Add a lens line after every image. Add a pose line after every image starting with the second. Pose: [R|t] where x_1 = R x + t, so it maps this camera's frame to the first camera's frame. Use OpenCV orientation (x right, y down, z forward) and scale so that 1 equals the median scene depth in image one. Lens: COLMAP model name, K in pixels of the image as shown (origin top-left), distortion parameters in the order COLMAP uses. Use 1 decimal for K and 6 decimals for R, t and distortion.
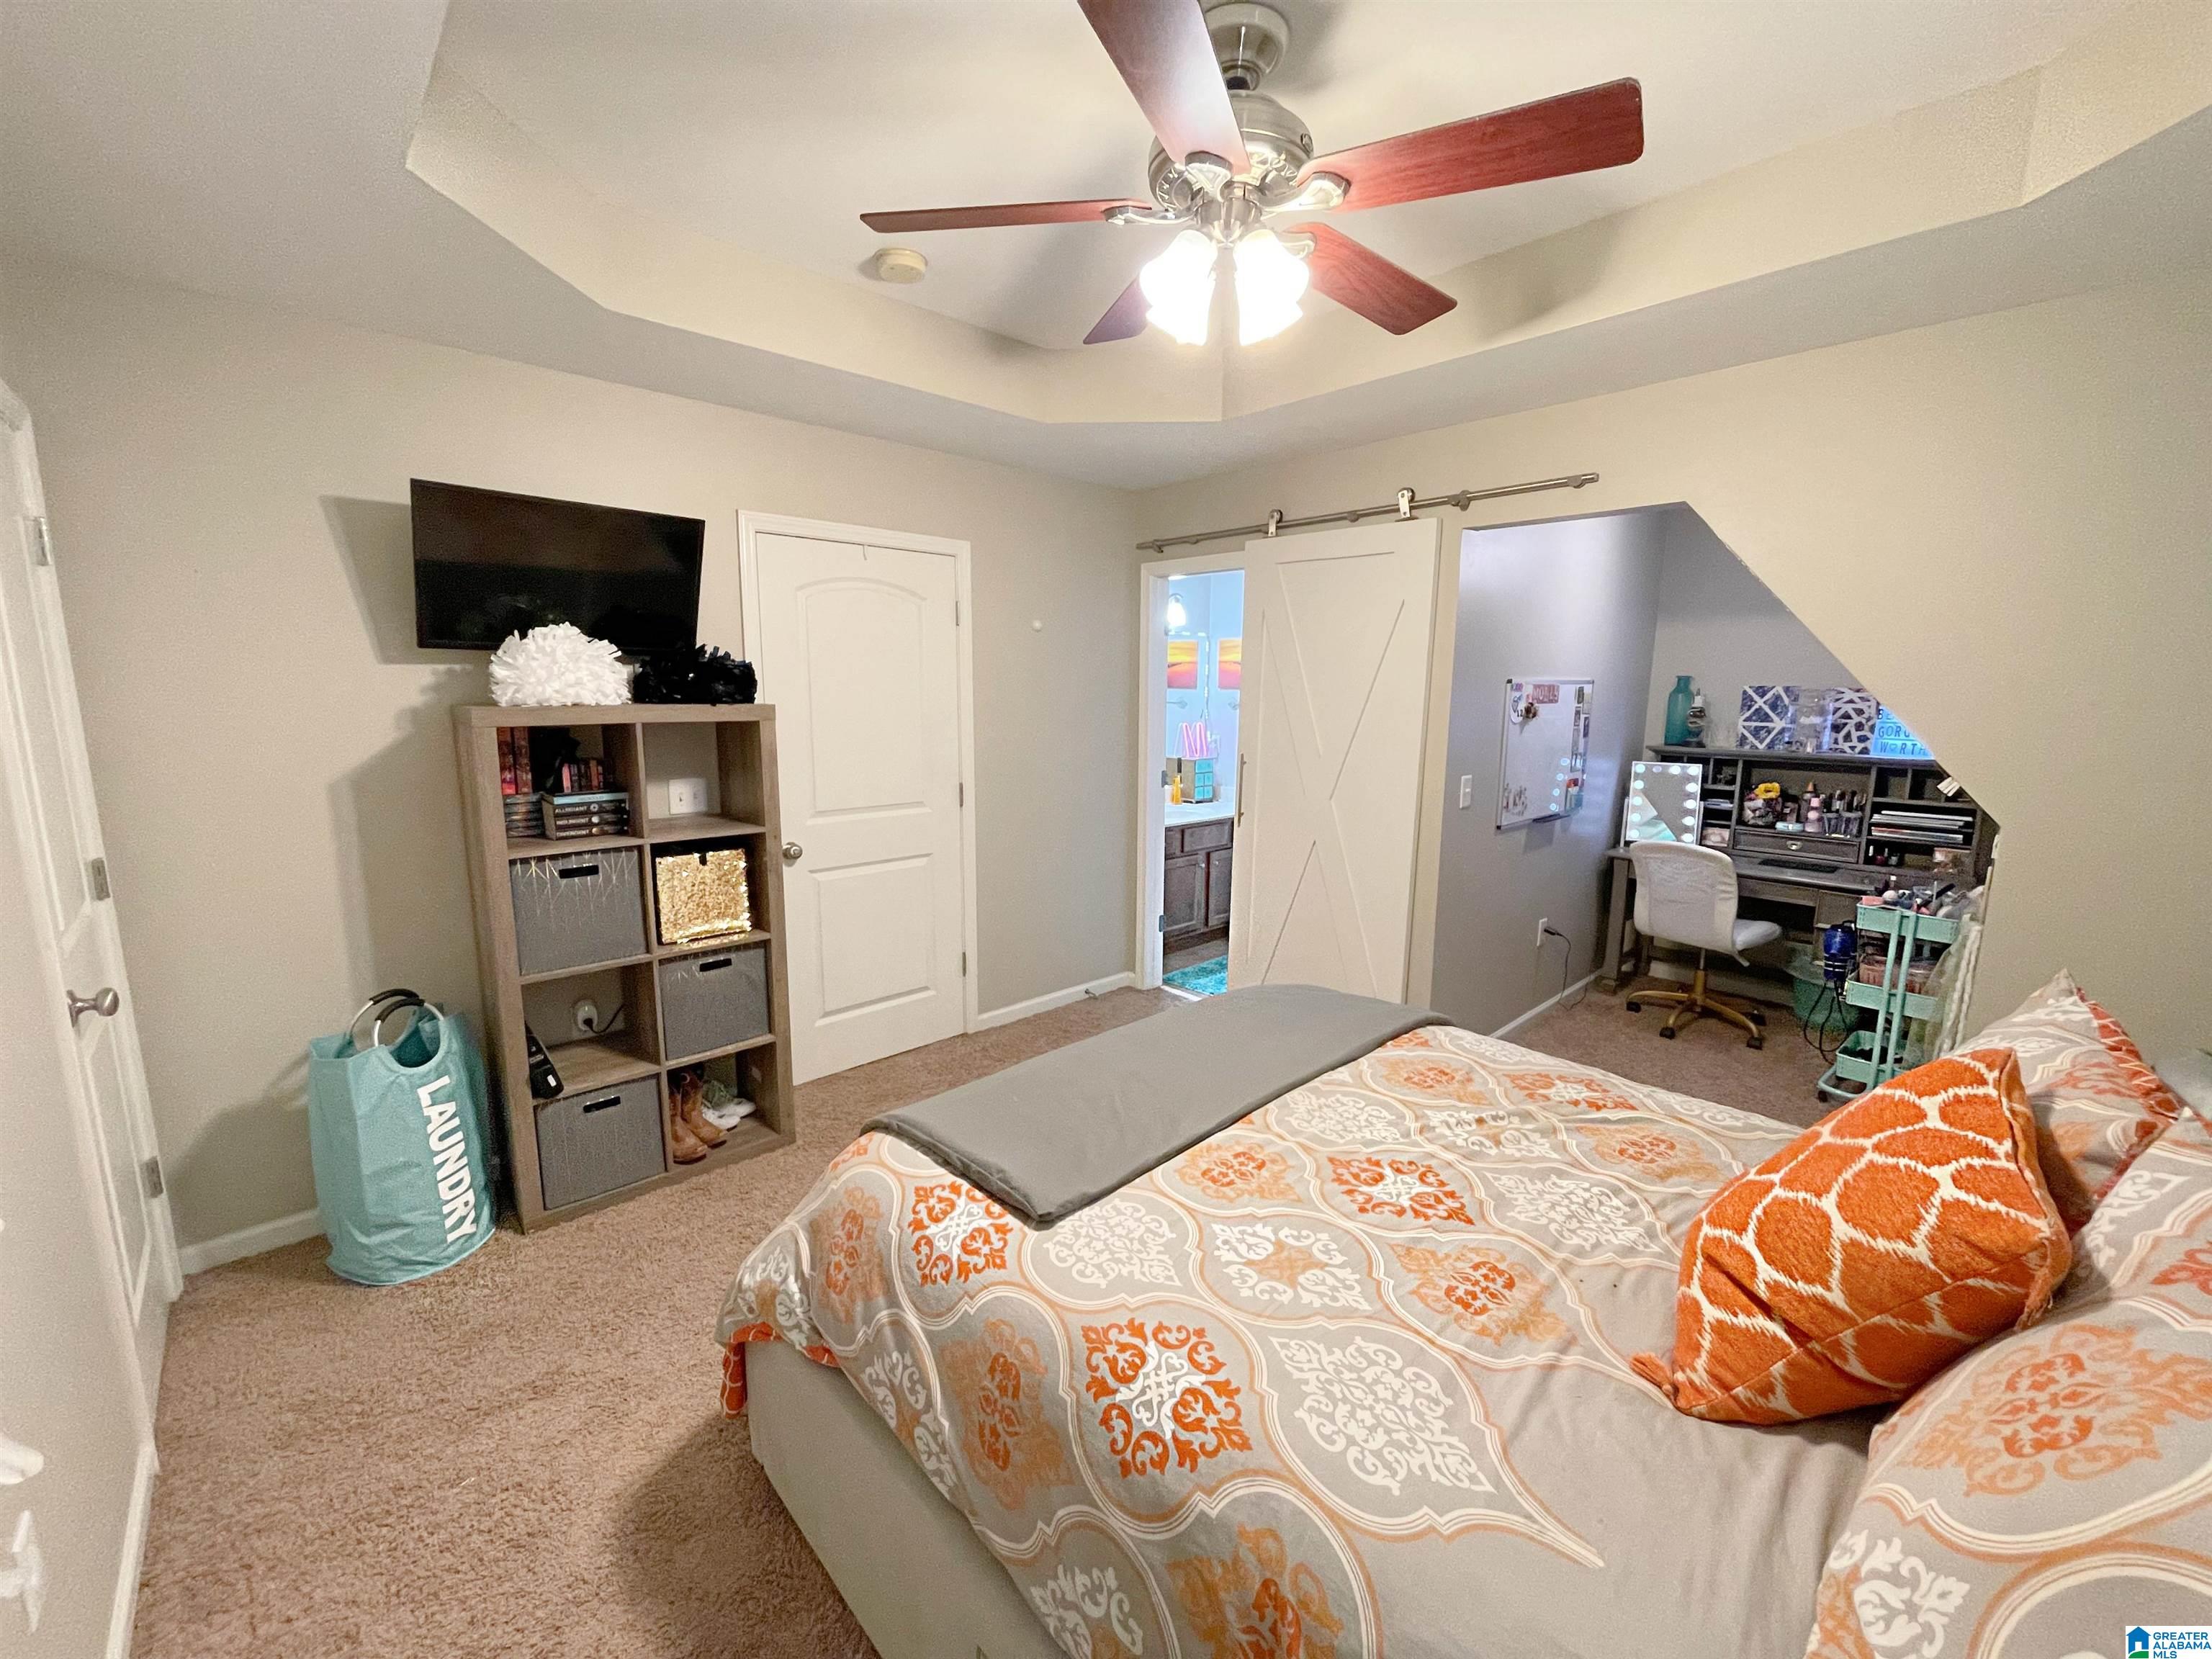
lens RADIAL K [[887.7, 0, 1106.0], [0, 887.7, 829.5], [0, 0, 1]] dist [0.000230, 0.000058]
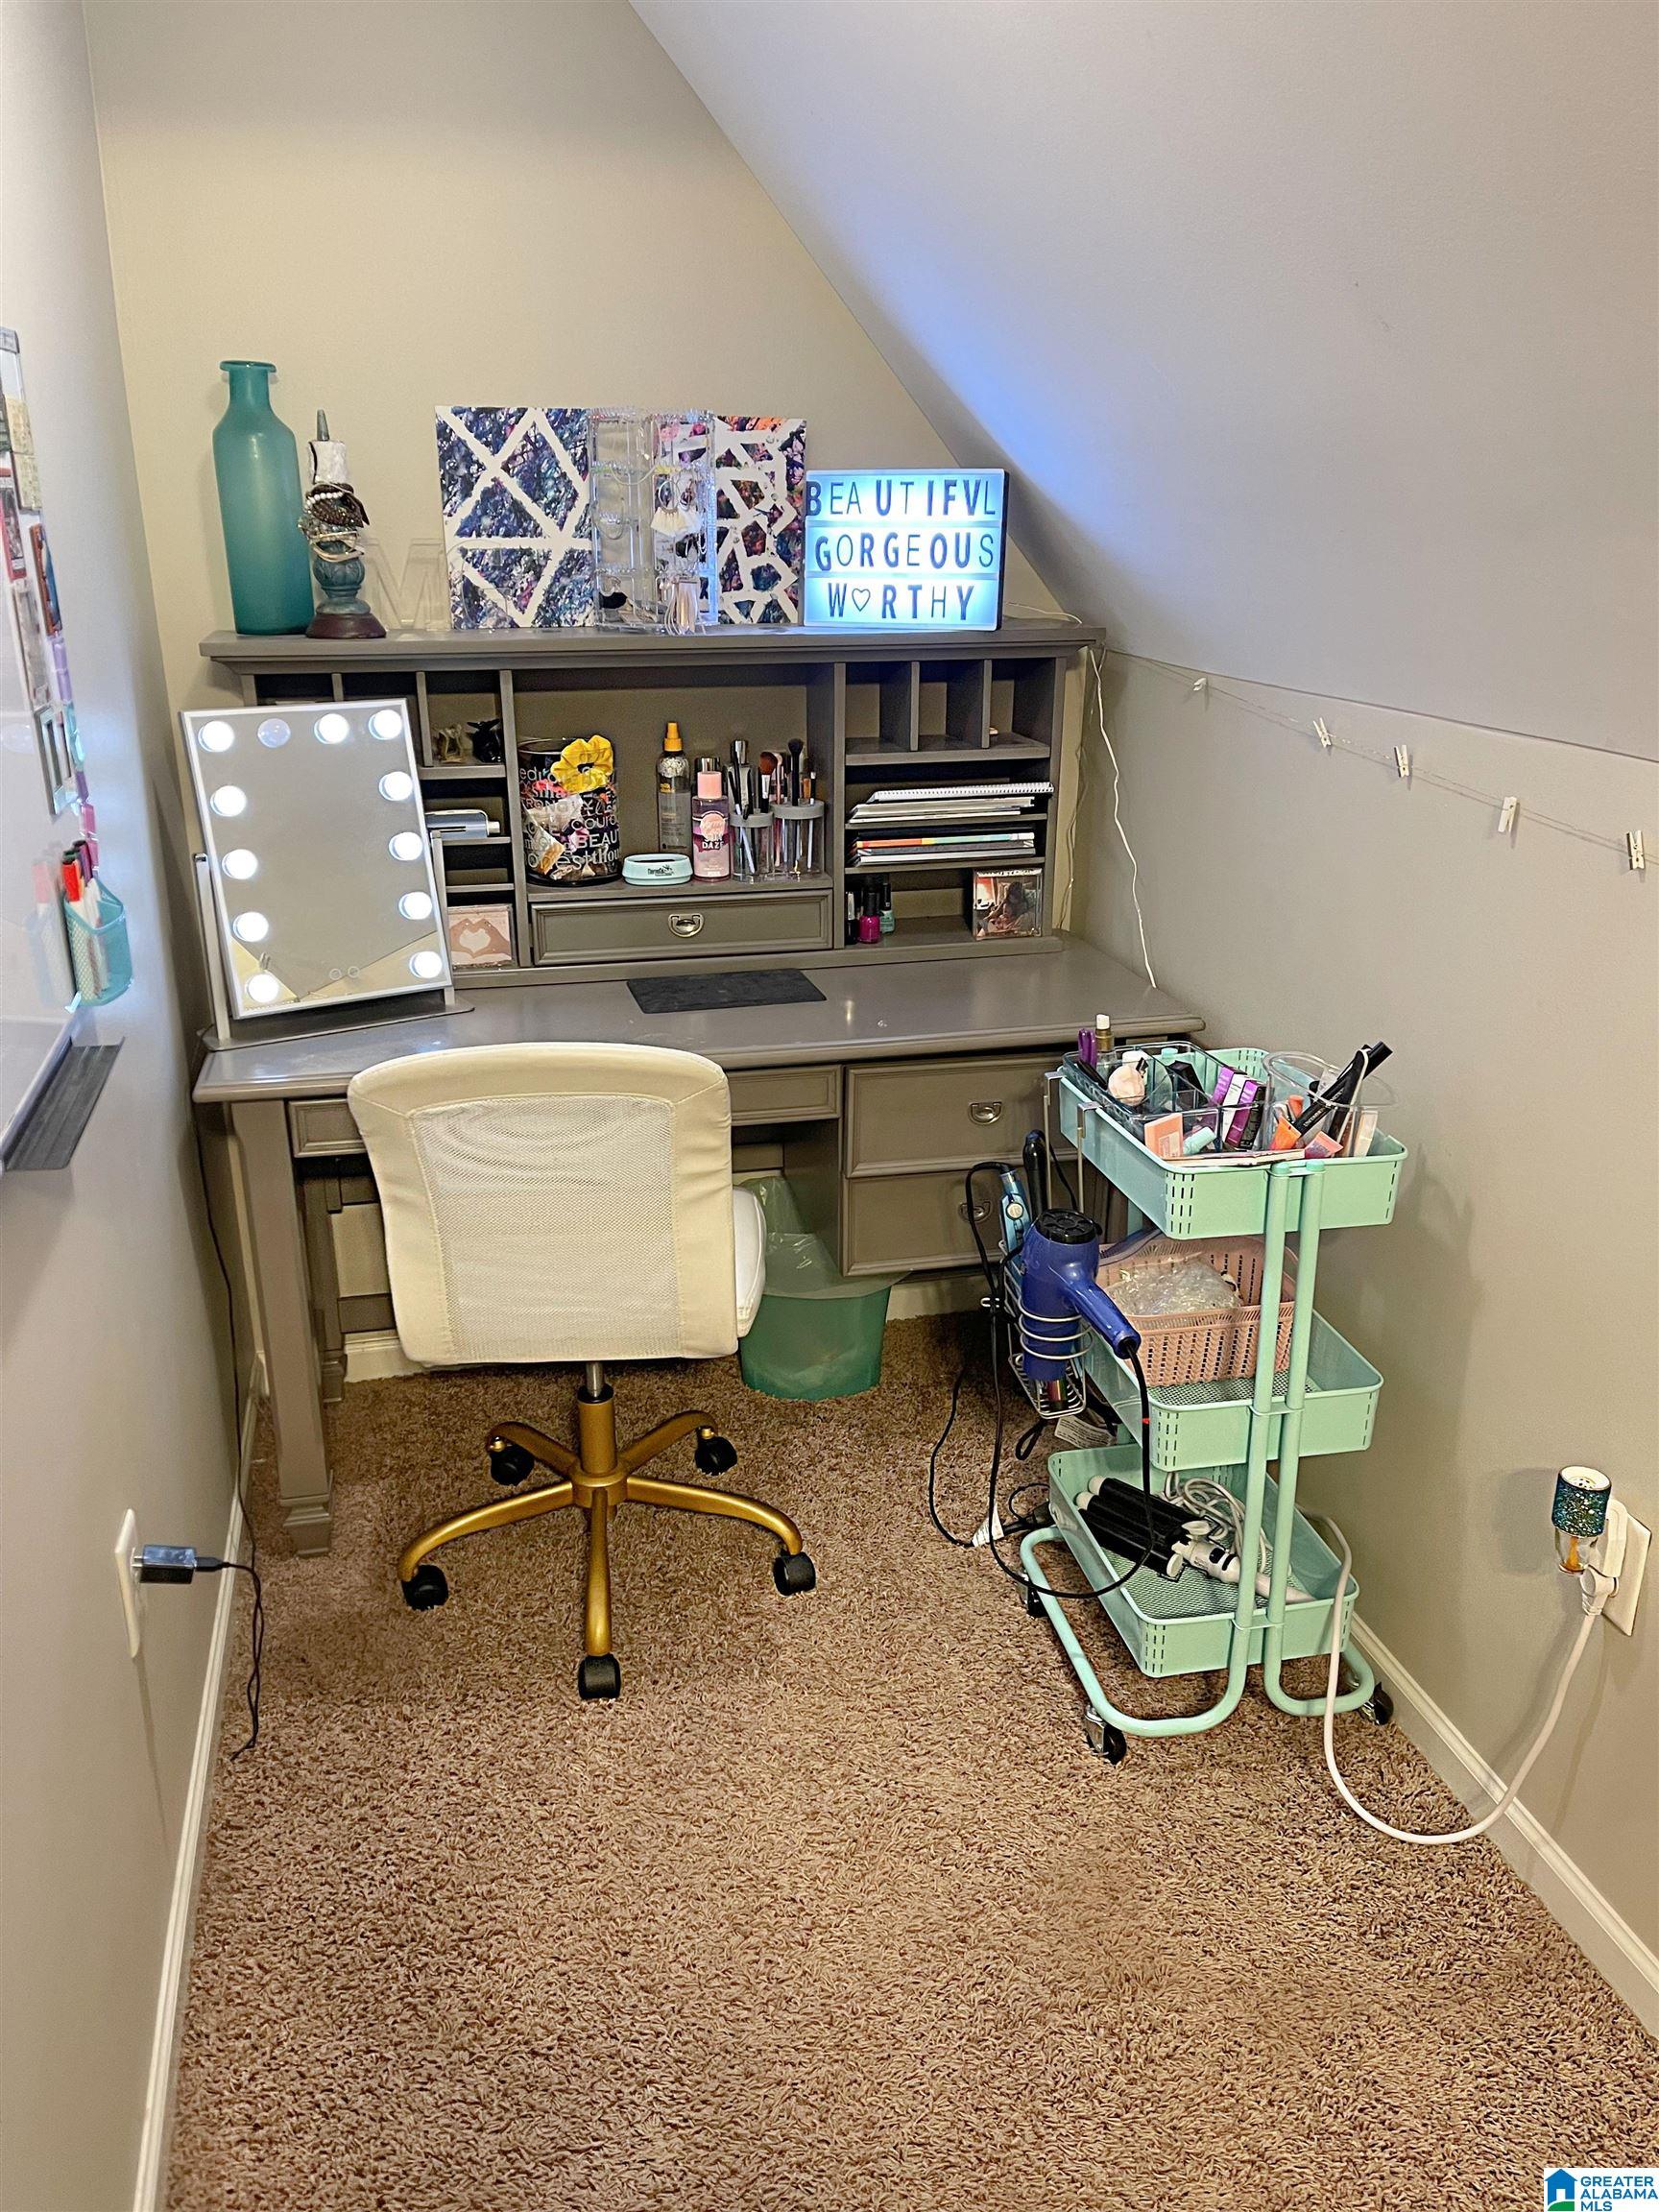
lens RADIAL K [[1676.1, 0, 830.6], [0, 1676.1, 1137.4], [0, 0, 1]] dist [-0.003678, 0.074426]
pose [[0.486170, -0.318992, 0.813562, 0.264252], [0.144033, 0.947512, 0.285441, -0.075719], [-0.861912, -0.021593, 0.506597, 0.623185]]
